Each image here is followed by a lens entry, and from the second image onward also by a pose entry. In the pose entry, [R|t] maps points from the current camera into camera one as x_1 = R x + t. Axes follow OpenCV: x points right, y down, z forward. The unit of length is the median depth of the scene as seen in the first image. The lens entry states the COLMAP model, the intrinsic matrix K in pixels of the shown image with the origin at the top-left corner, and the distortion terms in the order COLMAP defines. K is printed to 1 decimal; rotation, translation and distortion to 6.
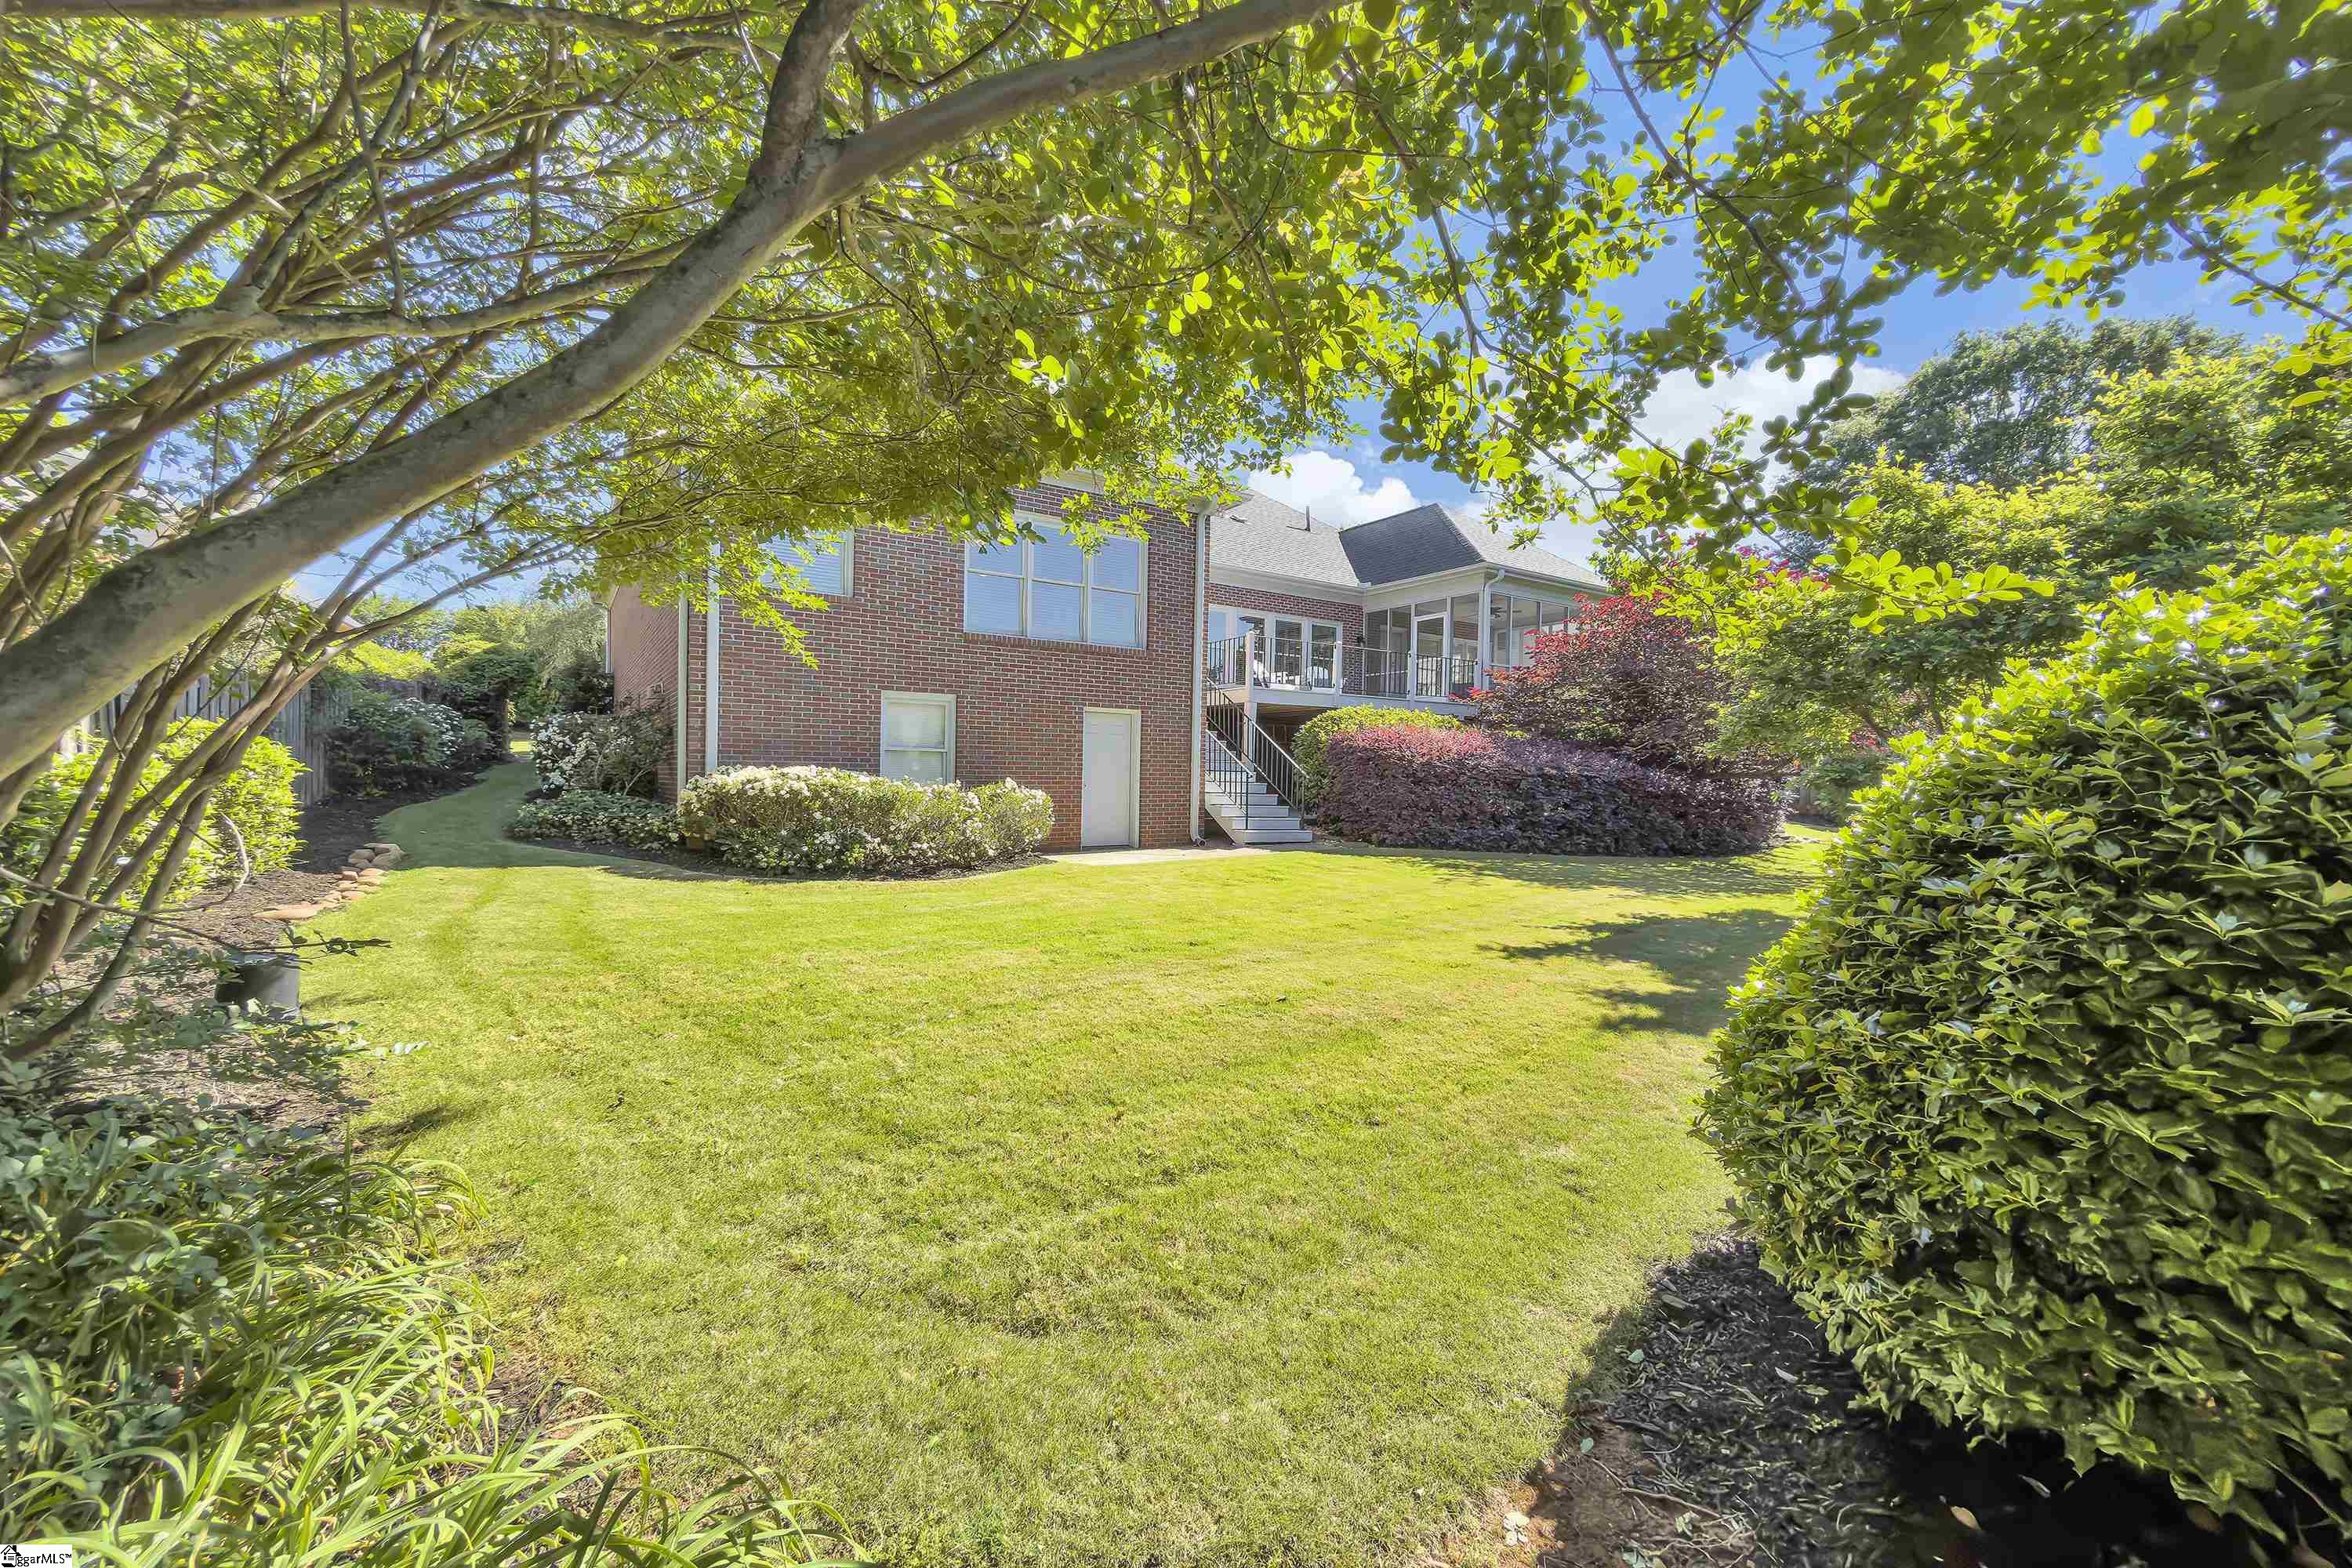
lens RADIAL K [[925.0, 0, 1176.0], [0, 925.0, 784.0], [0, 0, 1]] dist [0.000829, 0.000062]
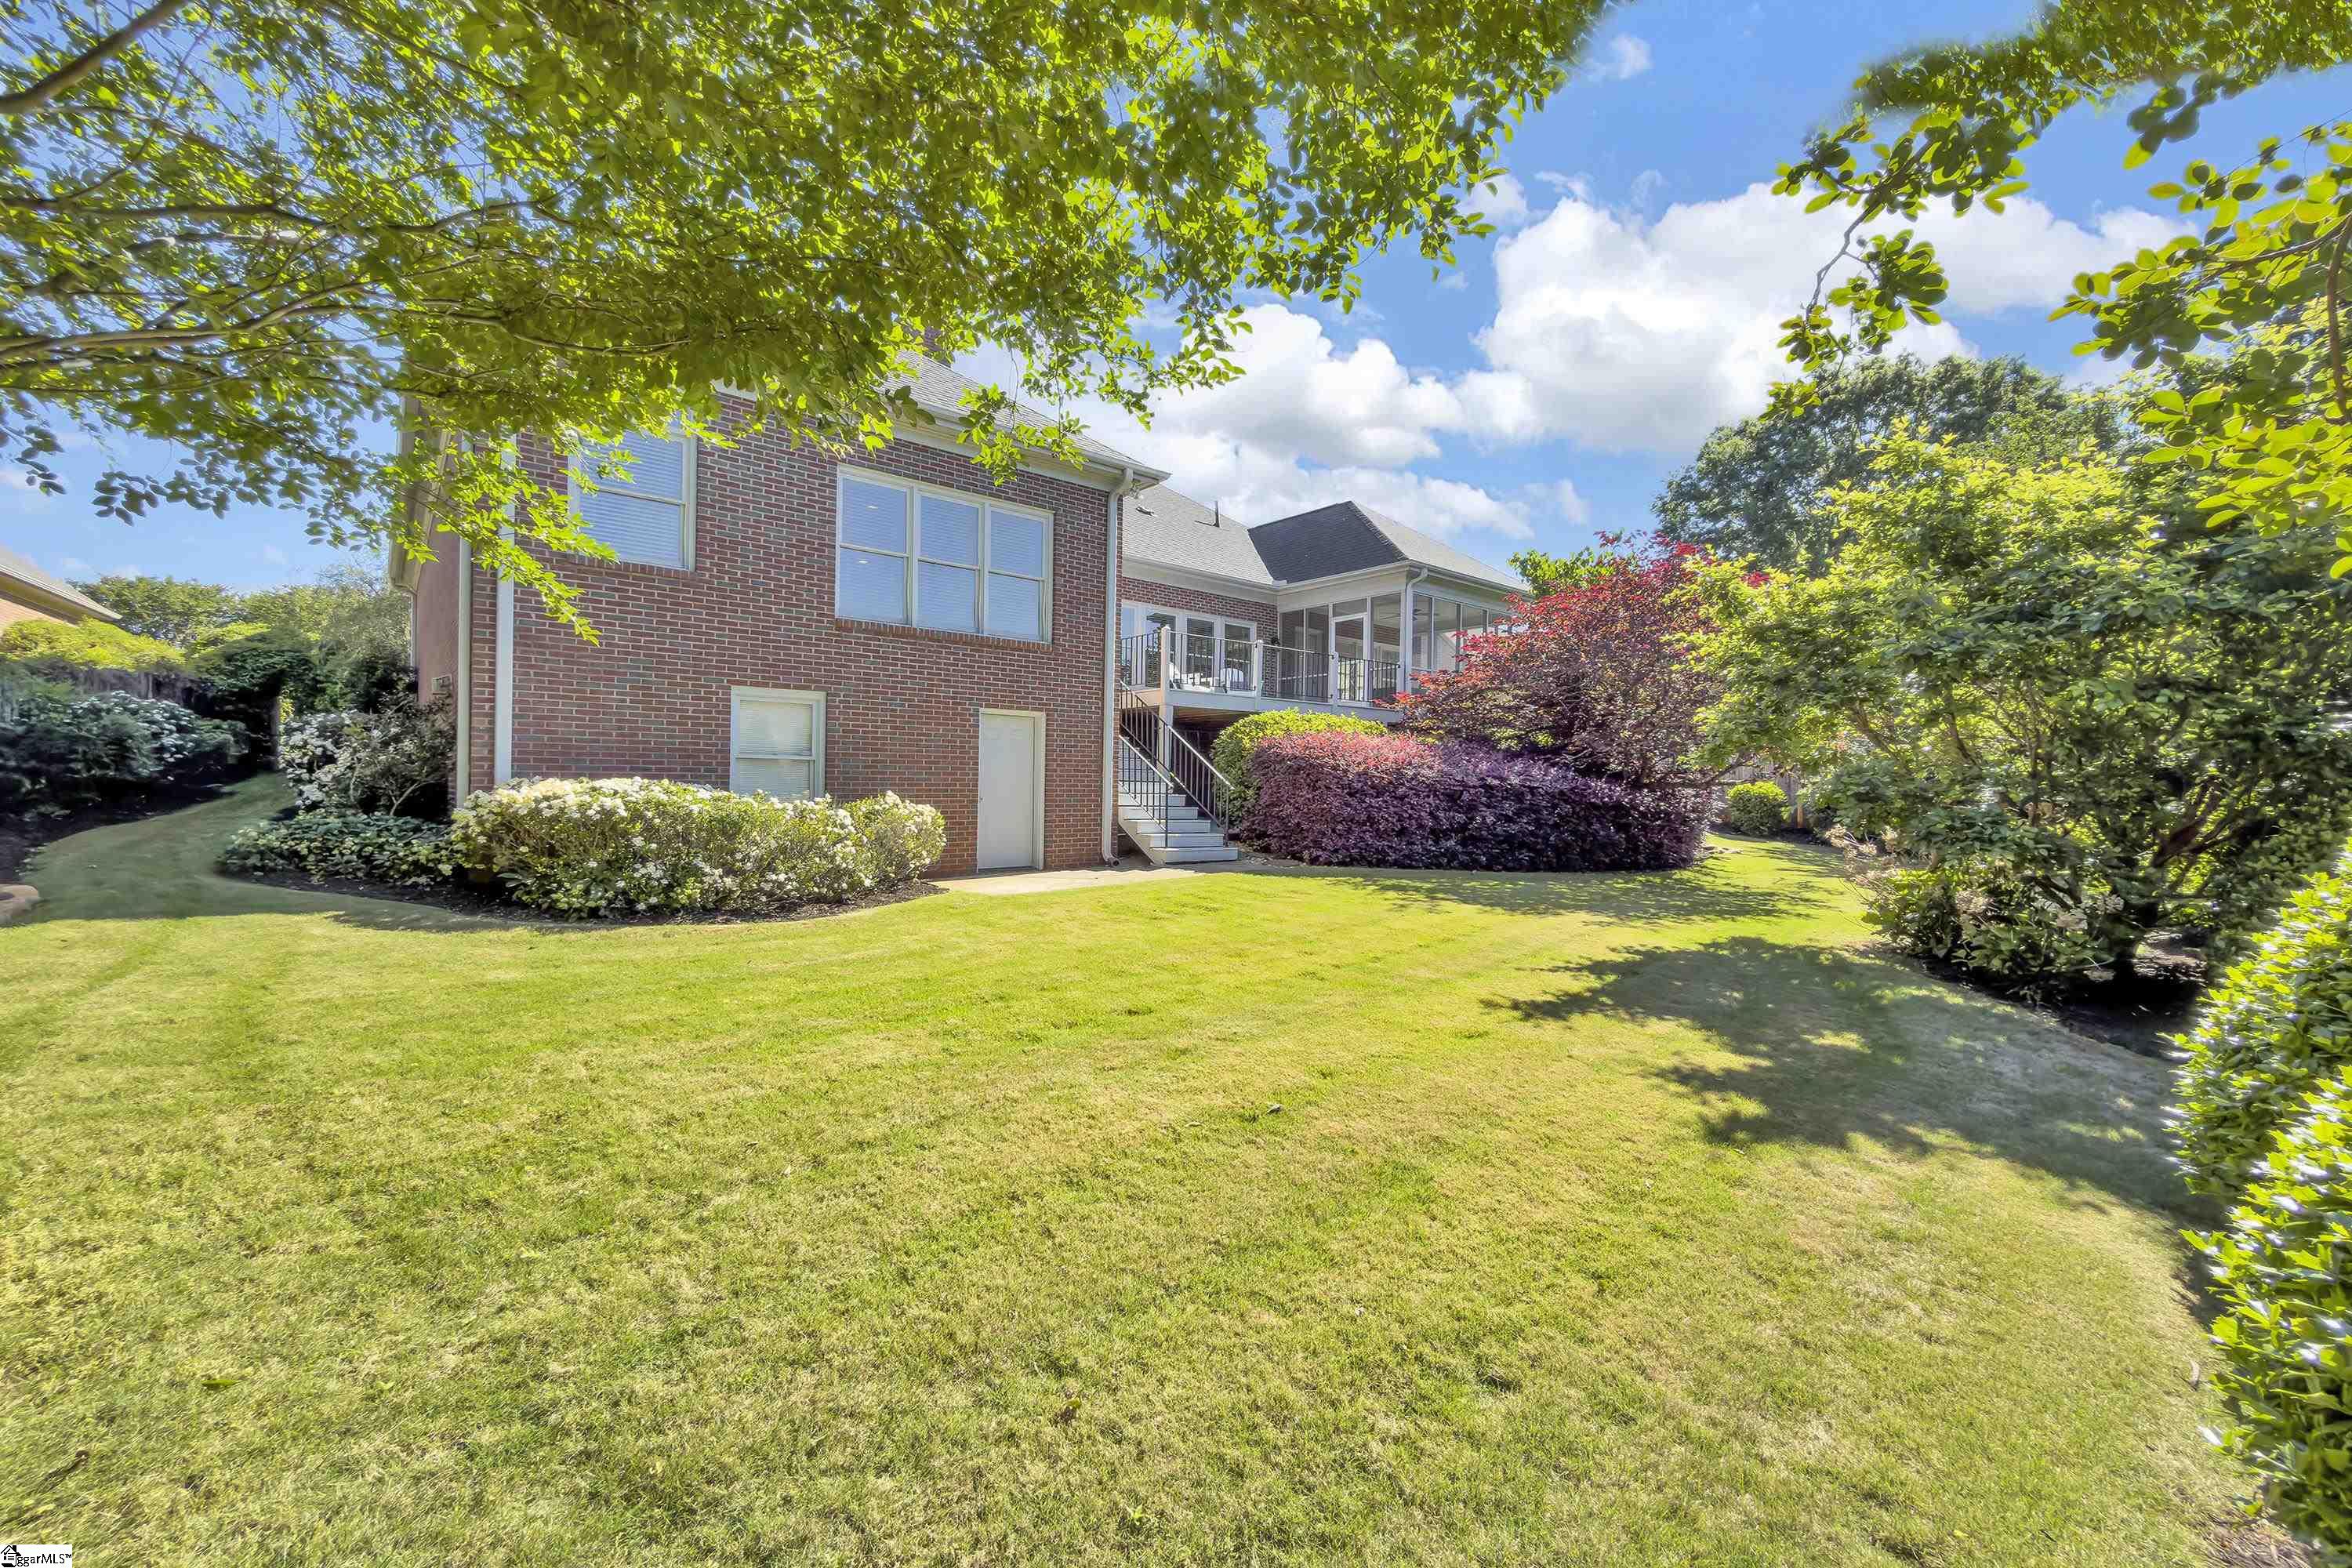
lens RADIAL K [[925.0, 0, 1176.0], [0, 925.0, 784.0], [0, 0, 1]] dist [0.000829, 0.000062]
pose [[0.993270, -0.002107, 0.115798, -0.018708], [0.002952, 0.999970, -0.007129, -0.006014], [-0.115780, 0.007423, 0.993247, 0.126277]]
